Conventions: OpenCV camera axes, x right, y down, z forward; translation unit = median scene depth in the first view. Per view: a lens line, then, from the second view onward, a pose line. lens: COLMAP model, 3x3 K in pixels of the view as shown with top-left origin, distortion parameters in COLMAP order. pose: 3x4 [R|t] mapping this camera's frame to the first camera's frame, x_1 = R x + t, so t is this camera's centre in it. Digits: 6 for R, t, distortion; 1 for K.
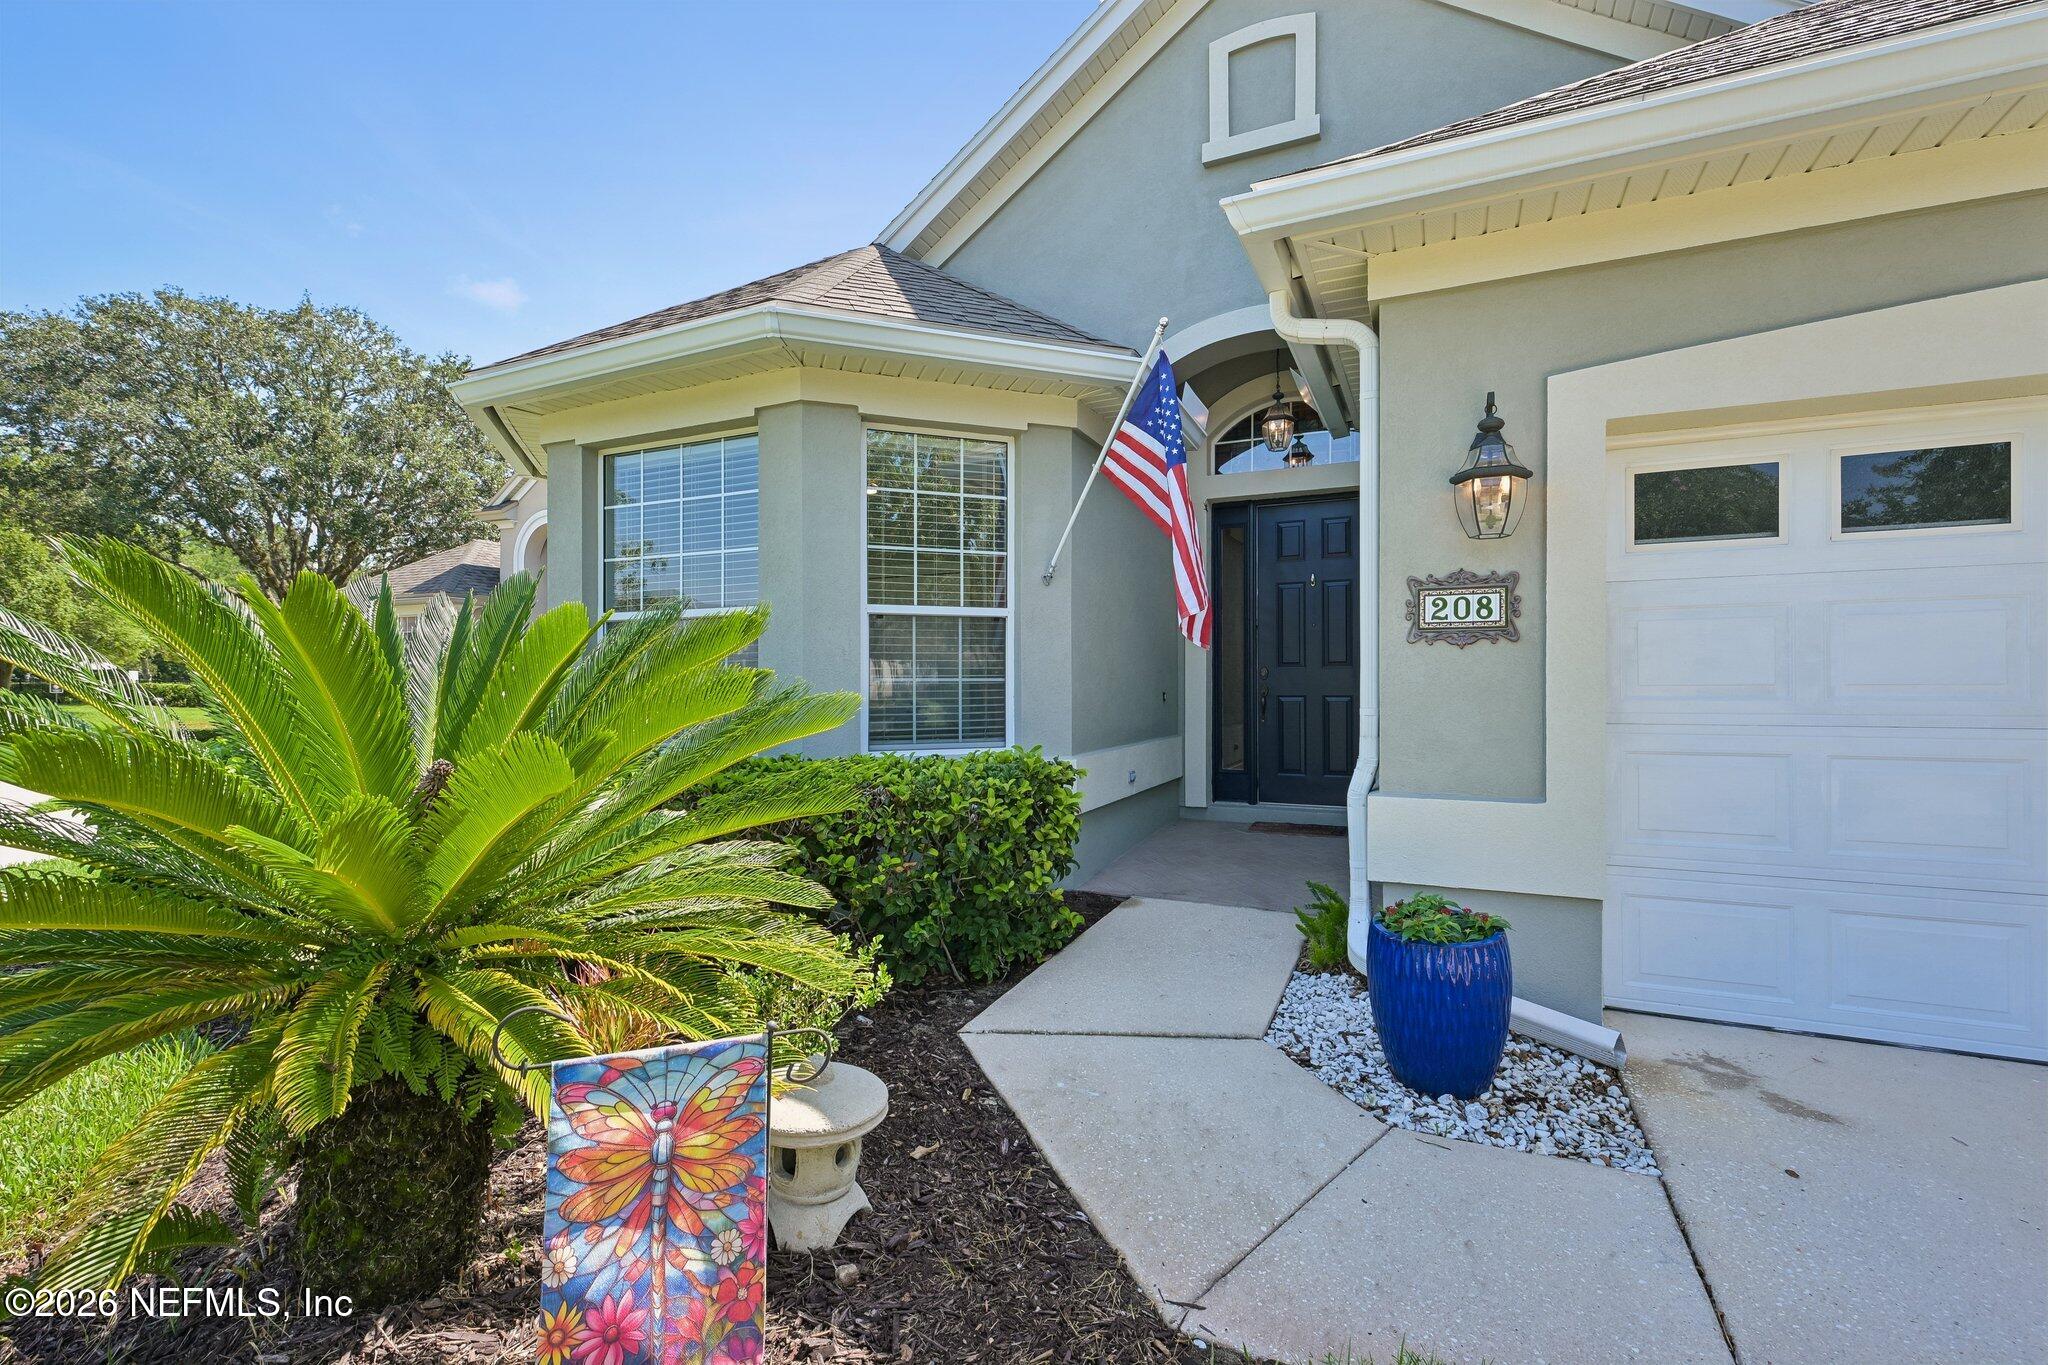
lens RADIAL K [[868.9, 0, 1027.2], [0, 868.9, 692.2], [0, 0, 1]] dist [0.001898, -0.000245]
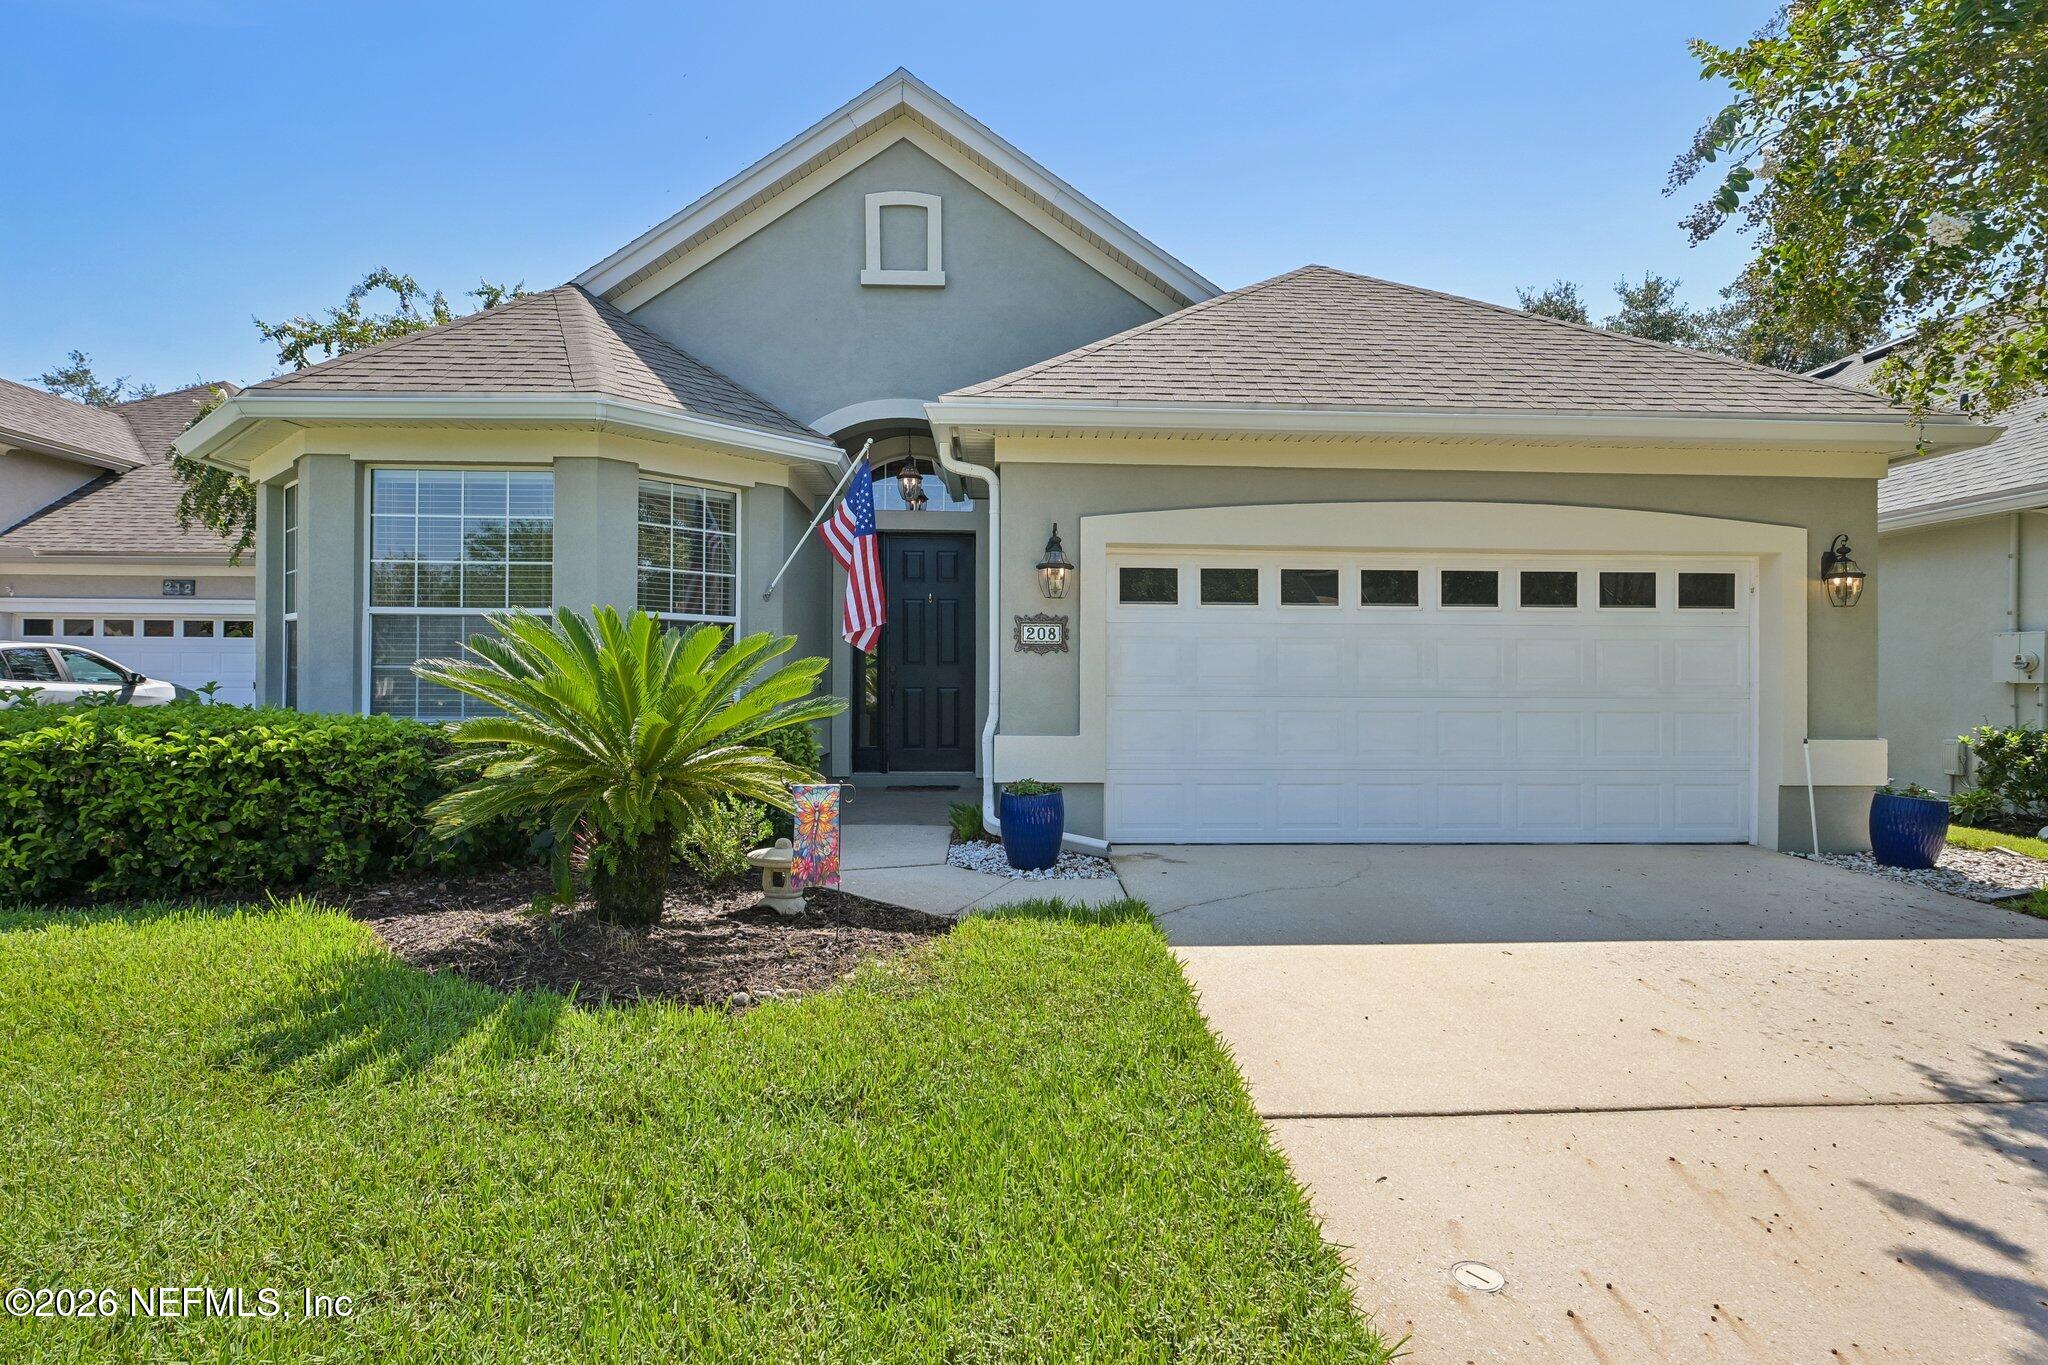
lens RADIAL K [[1063.9, 0, 1022.9], [0, 1063.9, 685.3], [0, 0, 1]] dist [-0.005325, -0.000069]
pose [[0.891049, 0.007149, 0.453850, -0.559908], [-0.002143, 0.999931, -0.011543, 0.040208], [-0.453902, 0.009313, 0.891003, -0.997523]]
